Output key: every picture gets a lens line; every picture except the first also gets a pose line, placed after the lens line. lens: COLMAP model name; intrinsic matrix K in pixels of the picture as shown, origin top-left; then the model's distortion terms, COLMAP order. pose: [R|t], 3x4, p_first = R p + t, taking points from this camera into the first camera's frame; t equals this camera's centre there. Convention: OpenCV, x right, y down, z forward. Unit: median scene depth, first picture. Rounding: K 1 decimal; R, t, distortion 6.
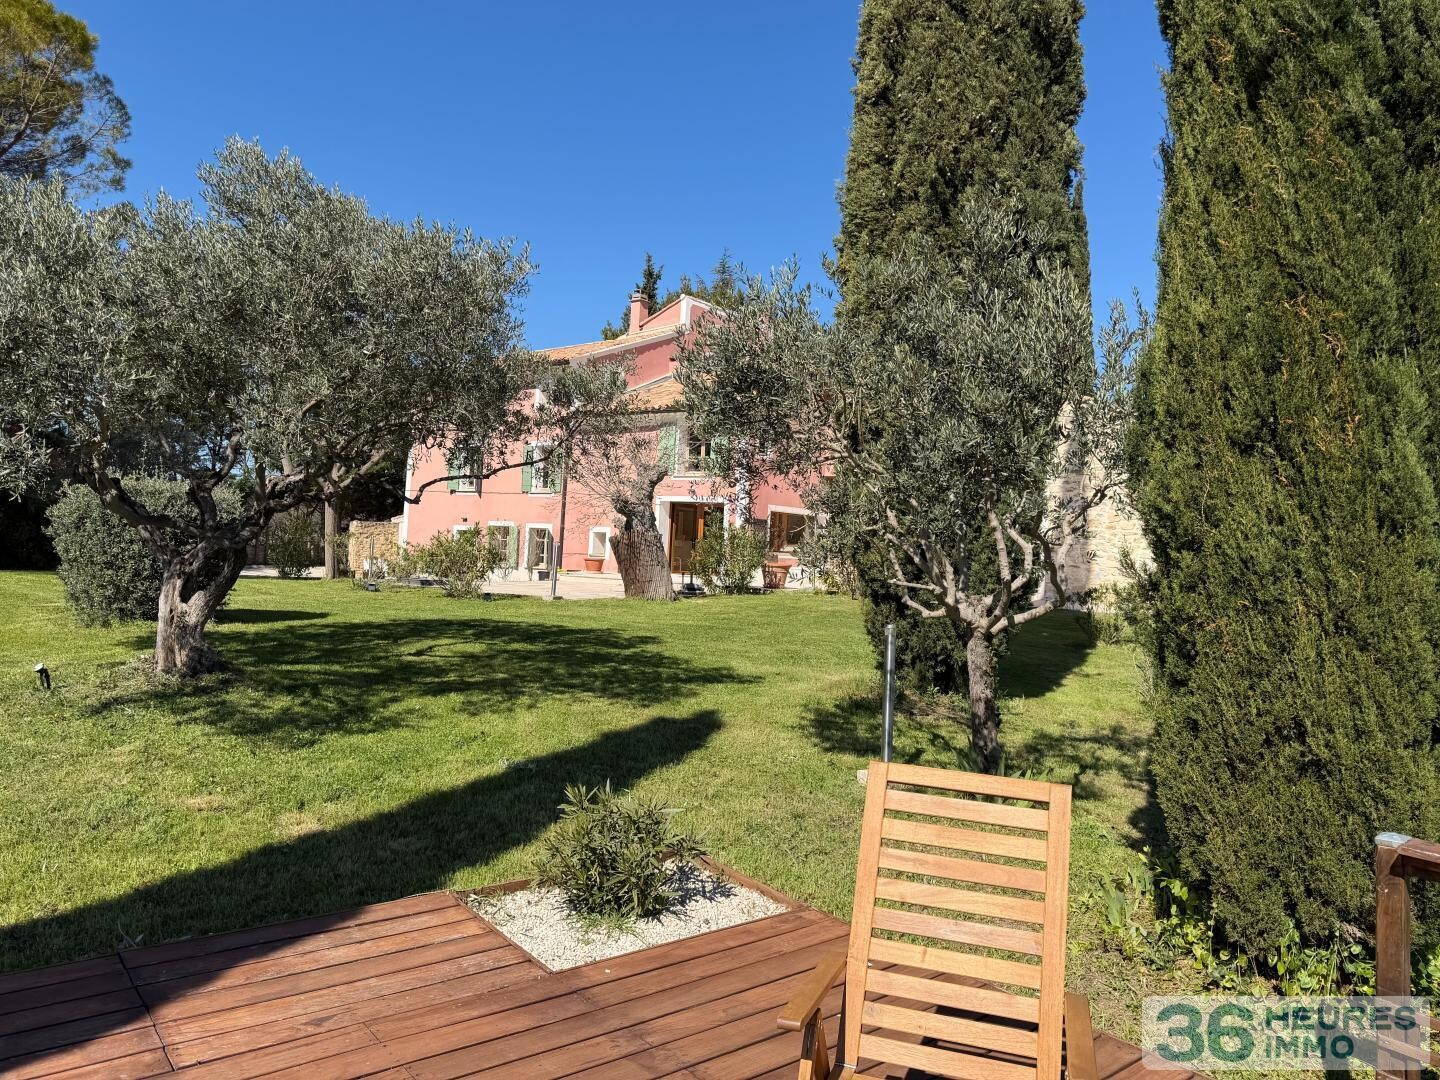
lens RADIAL K [[1046.8, 0, 762.4], [0, 1046.8, 548.9], [0, 0, 1]] dist [0.161882, -0.219787]
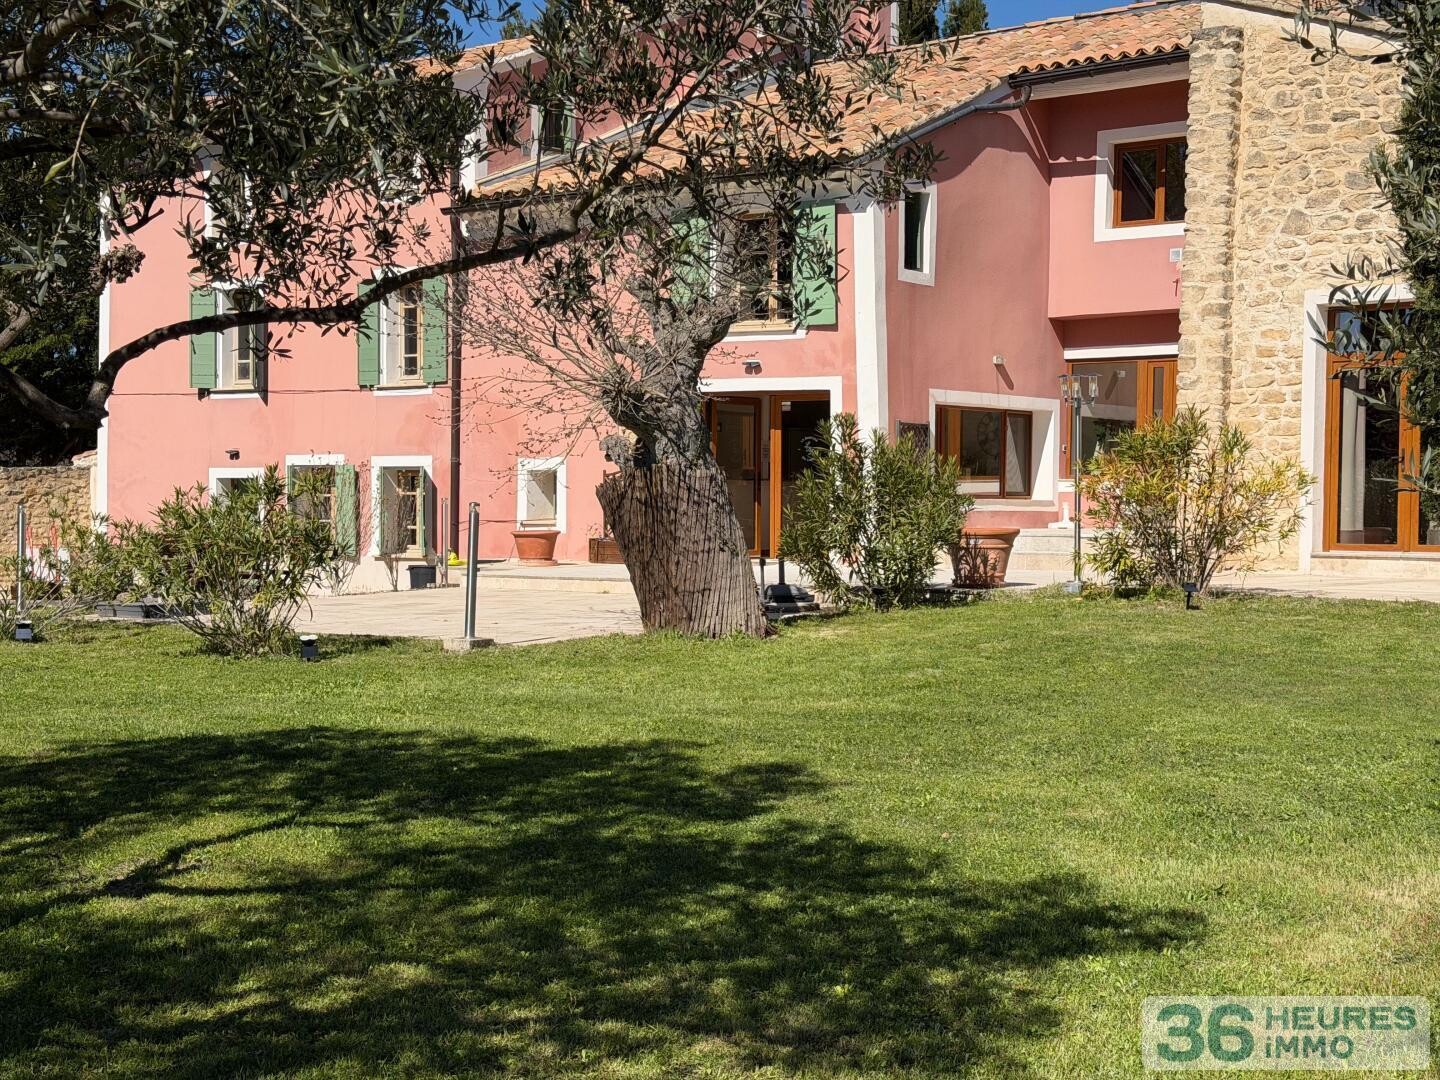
lens RADIAL K [[2101.7, 0, 781.3], [0, 2101.7, 566.3], [0, 0, 1]] dist [0.182150, -0.158972]
pose [[0.998726, -0.045365, -0.022120, -0.056707], [0.046197, 0.998184, 0.038668, -0.007891], [0.020325, -0.039640, 0.999007, 0.184939]]
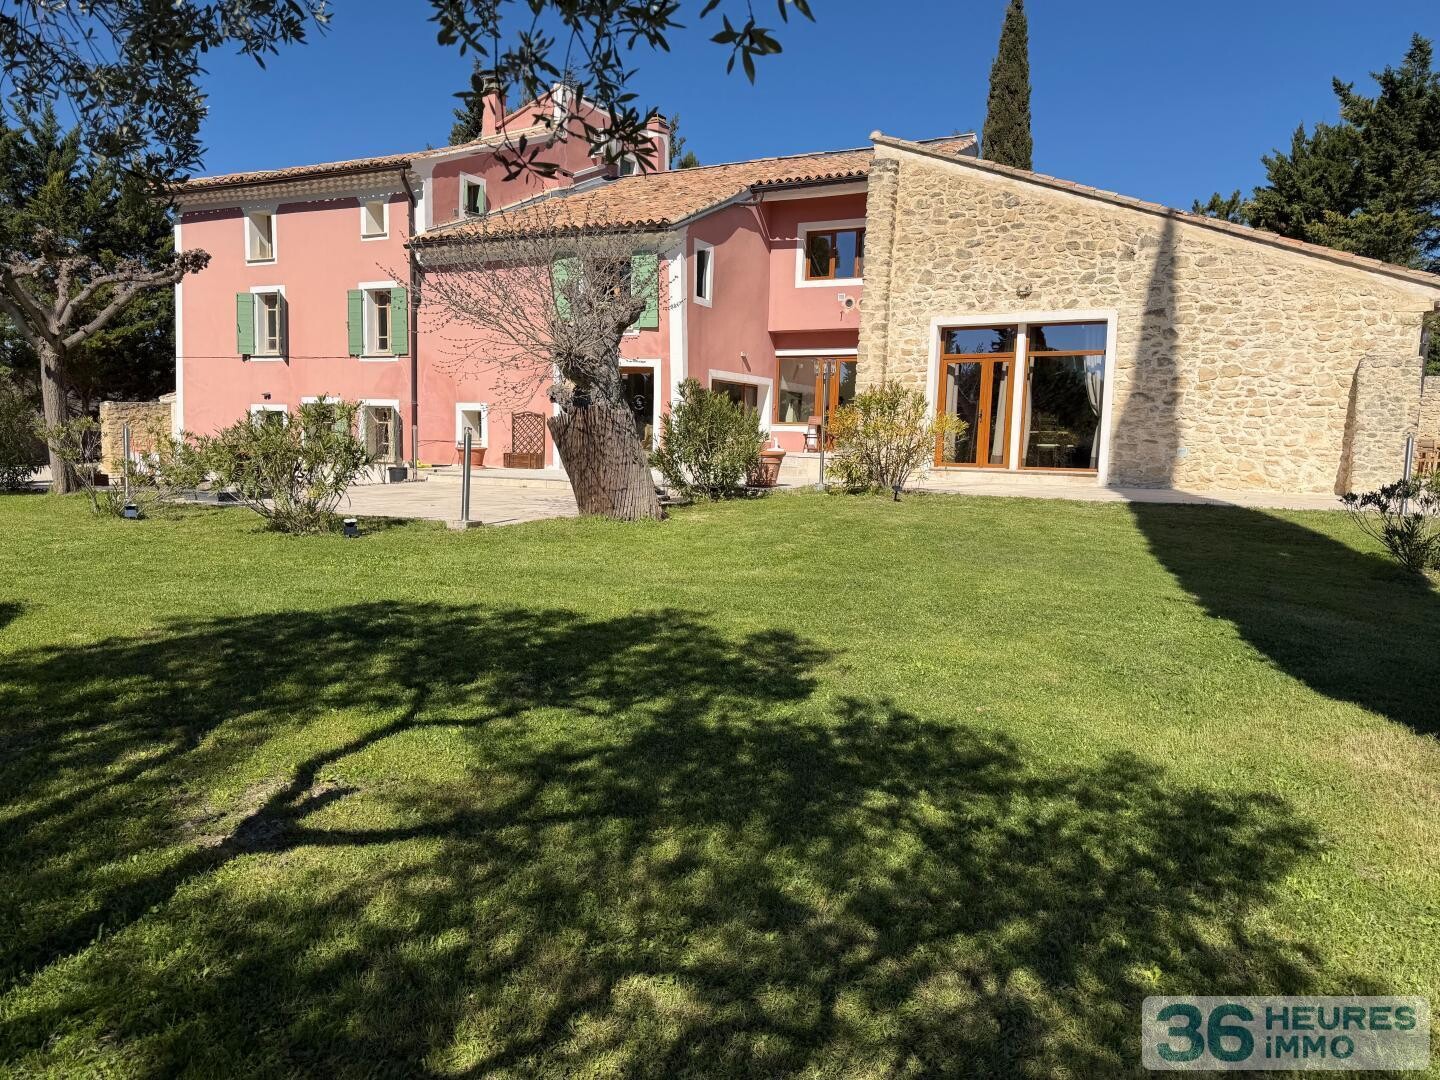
lens RADIAL K [[1046.8, 0, 762.4], [0, 1046.8, 548.9], [0, 0, 1]] dist [0.161882, -0.219787]
pose [[0.985425, -0.046264, 0.163697, -0.123078], [0.026513, 0.992317, 0.120844, -0.006549], [-0.168030, -0.114742, 0.979081, 0.361599]]
